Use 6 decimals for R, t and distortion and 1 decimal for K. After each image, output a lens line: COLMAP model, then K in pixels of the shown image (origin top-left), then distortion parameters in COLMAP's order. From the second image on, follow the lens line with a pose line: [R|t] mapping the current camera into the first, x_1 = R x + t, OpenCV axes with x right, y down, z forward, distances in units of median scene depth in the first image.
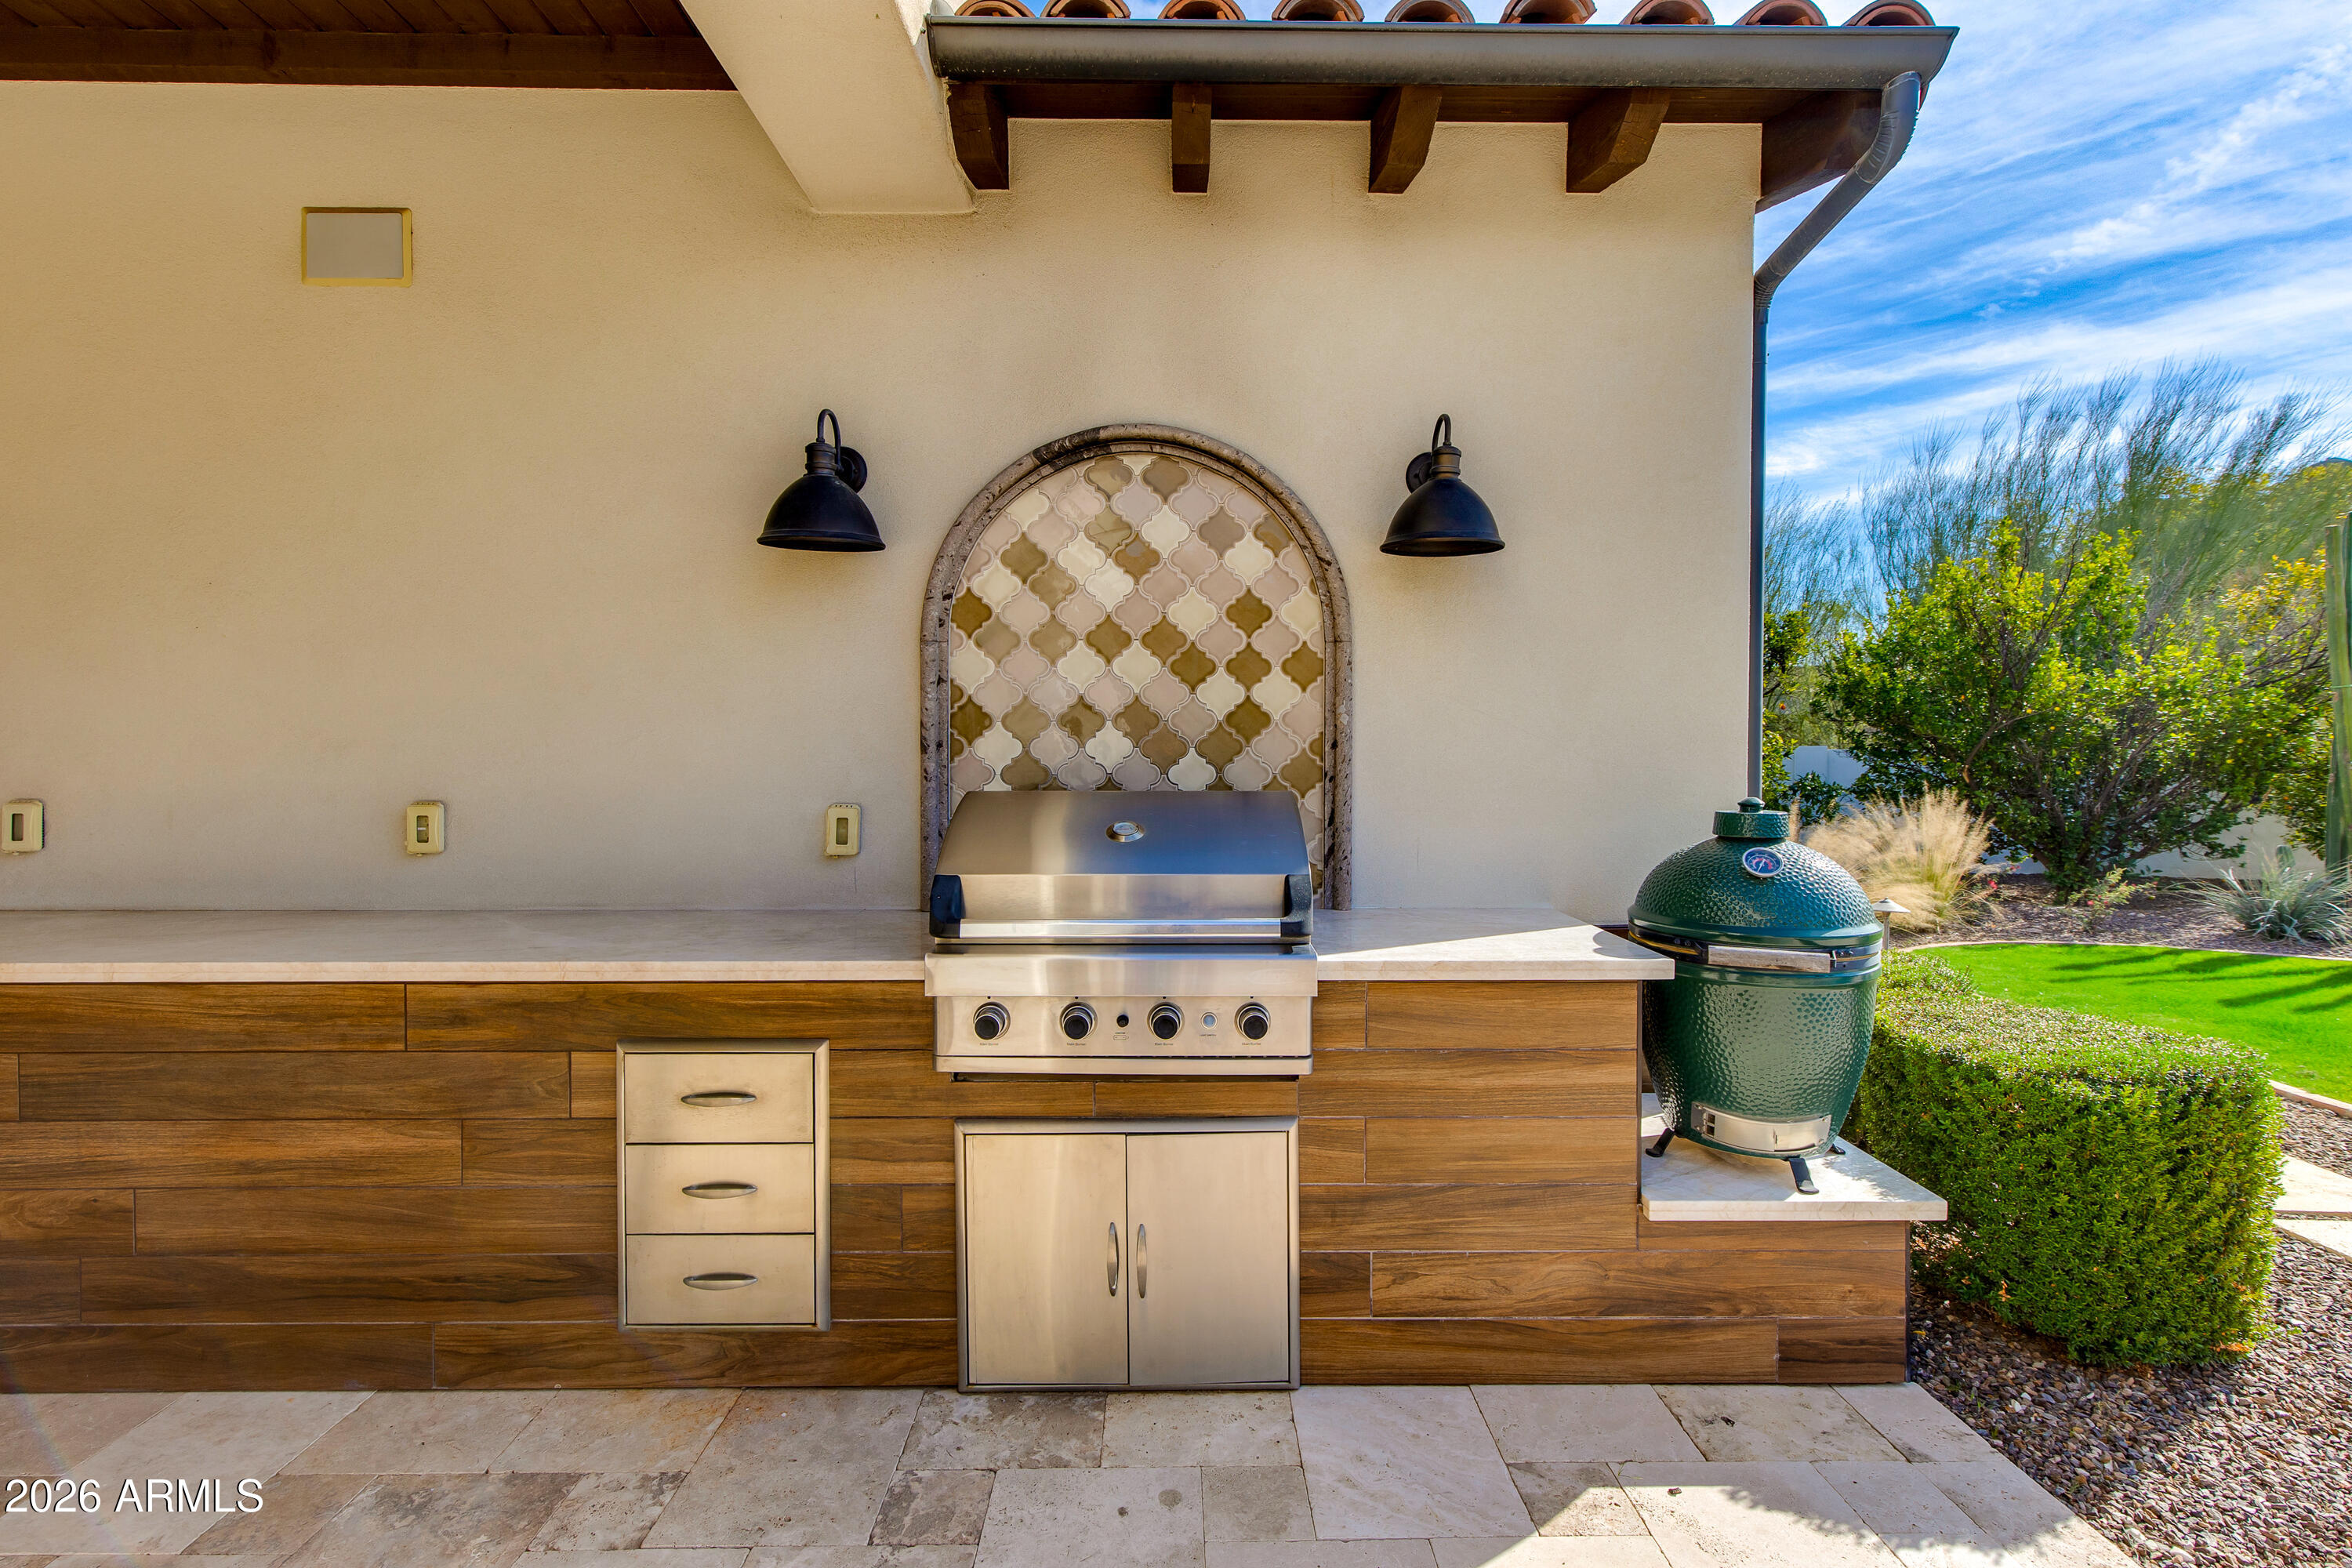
lens RADIAL K [[1086.5, 0, 1188.3], [0, 1086.5, 774.8], [0, 0, 1]] dist [0.010802, 0.000037]
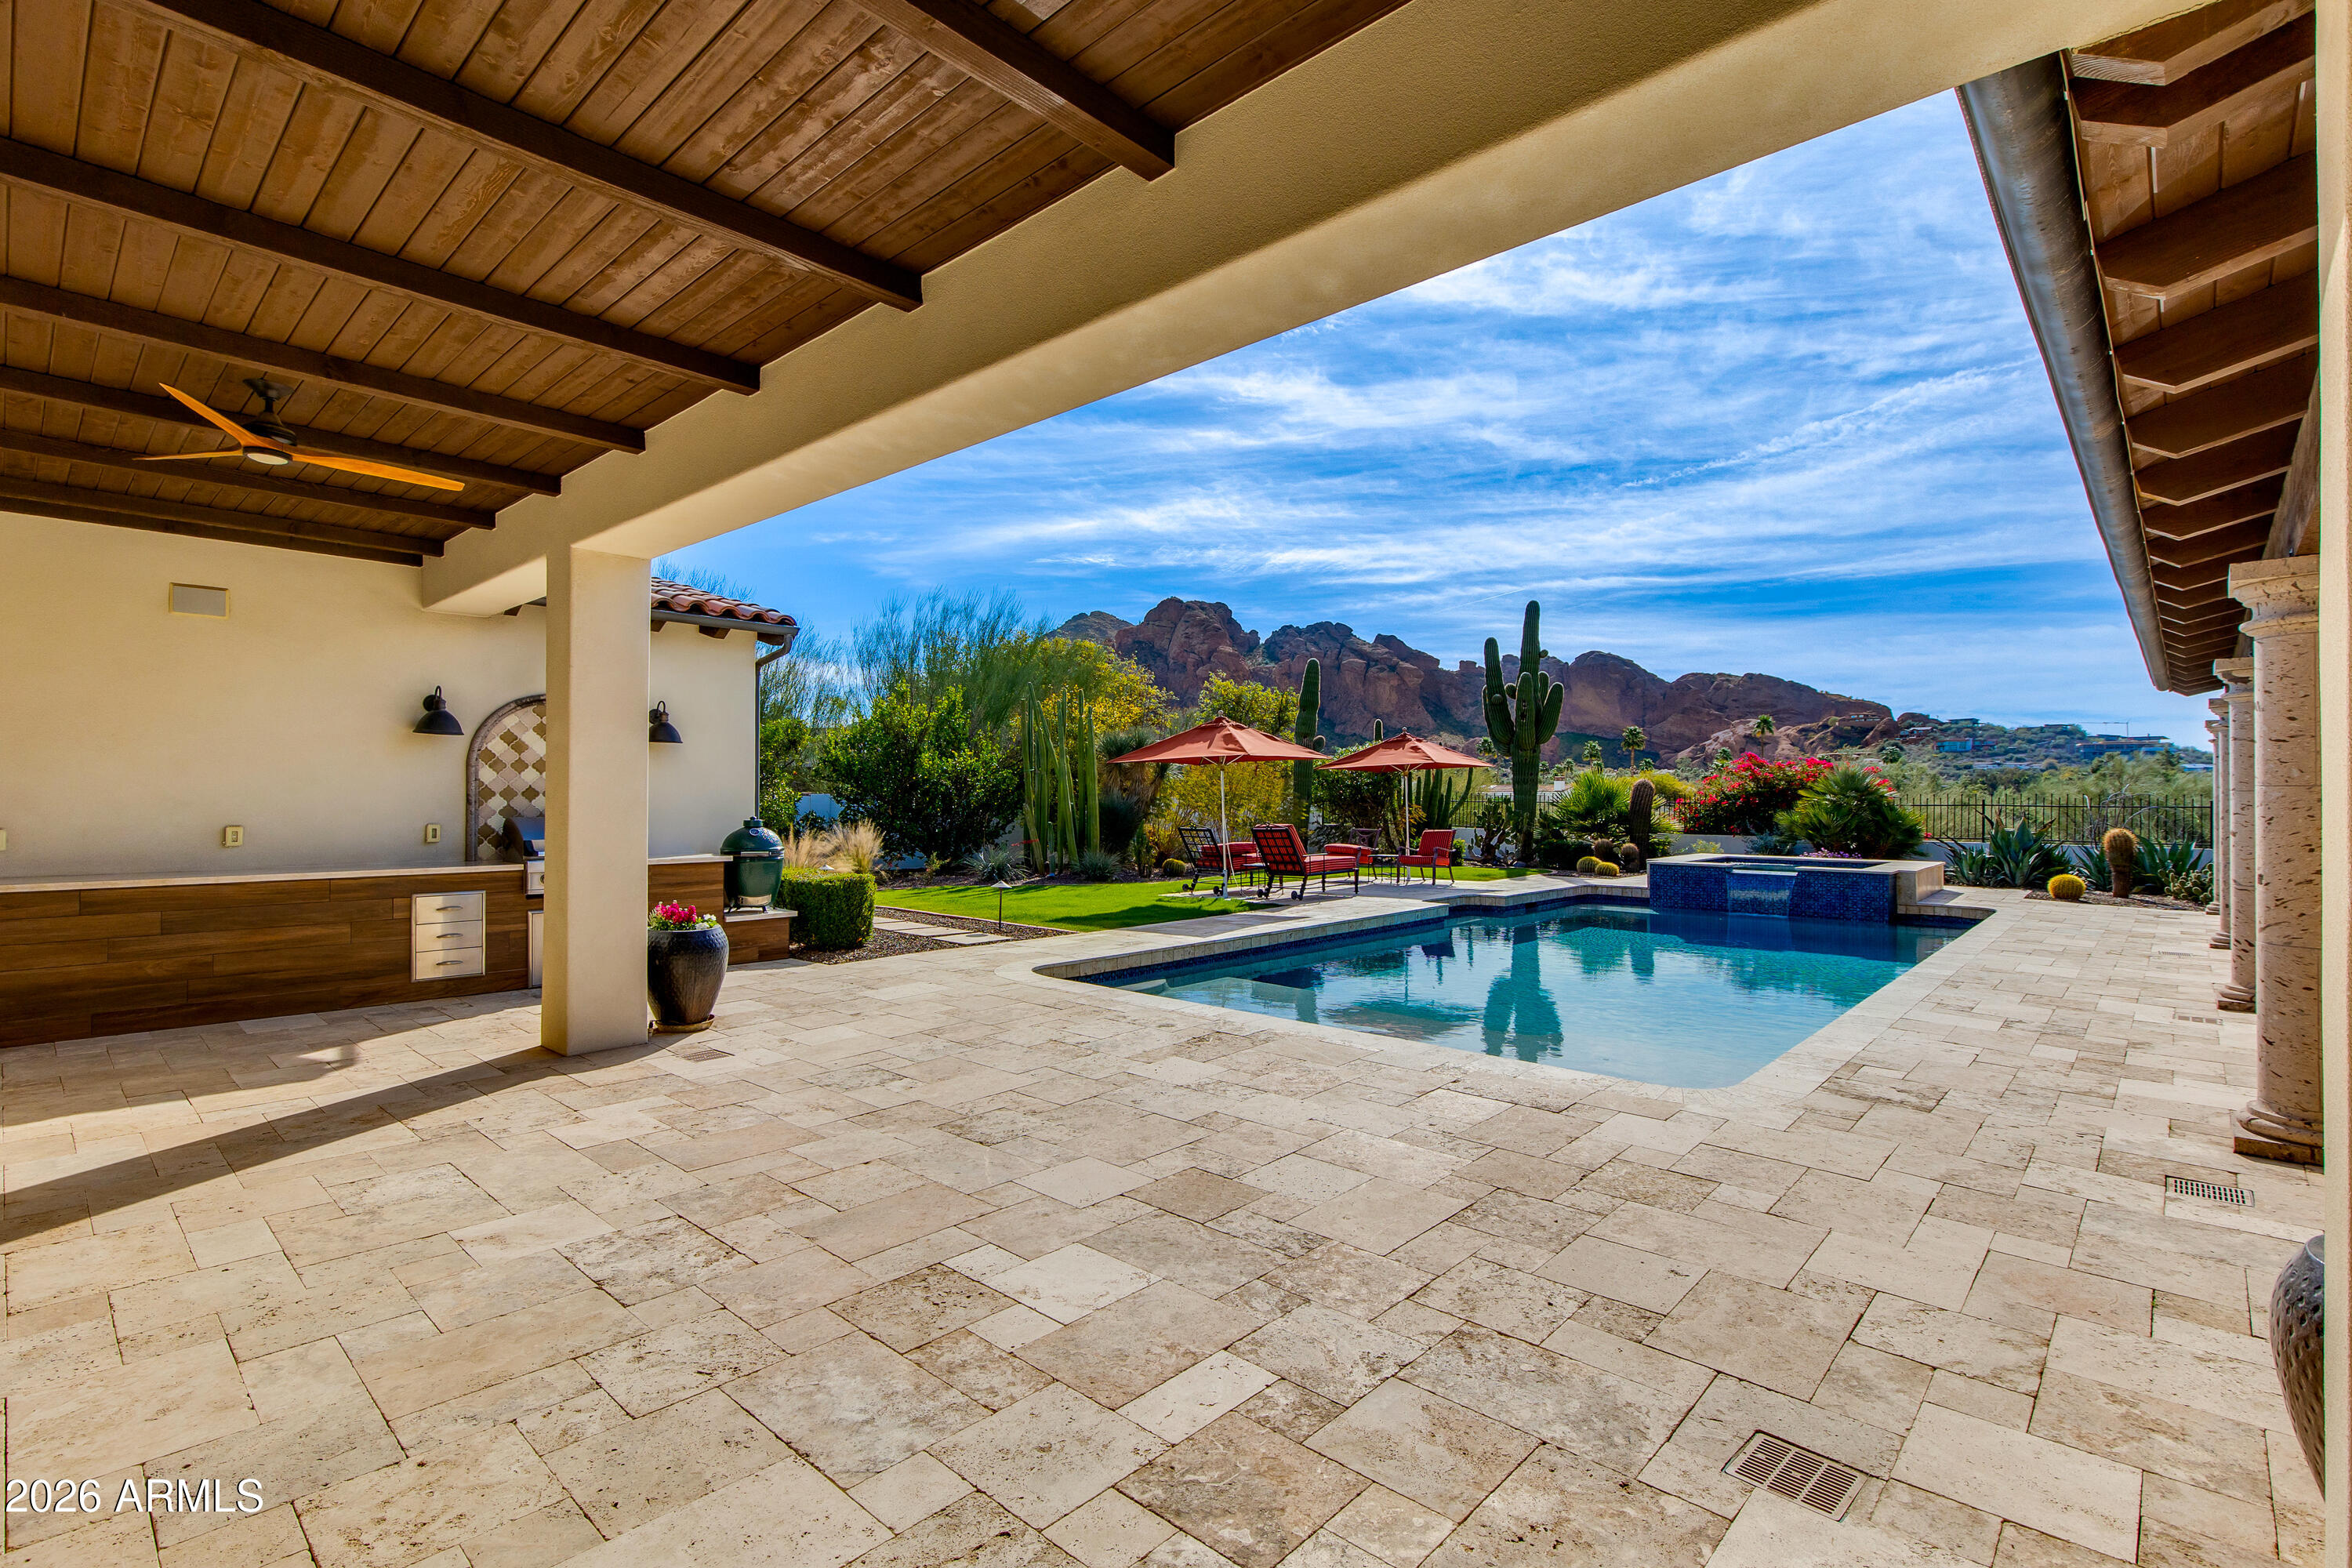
lens RADIAL K [[1086.5, 0, 1188.3], [0, 1086.5, 774.8], [0, 0, 1]] dist [0.010802, 0.000037]
pose [[0.685836, 0.013814, 0.727625, -1.026215], [0.014329, 0.999370, -0.032480, 0.020236], [-0.727615, 0.032702, 0.685206, -2.307355]]
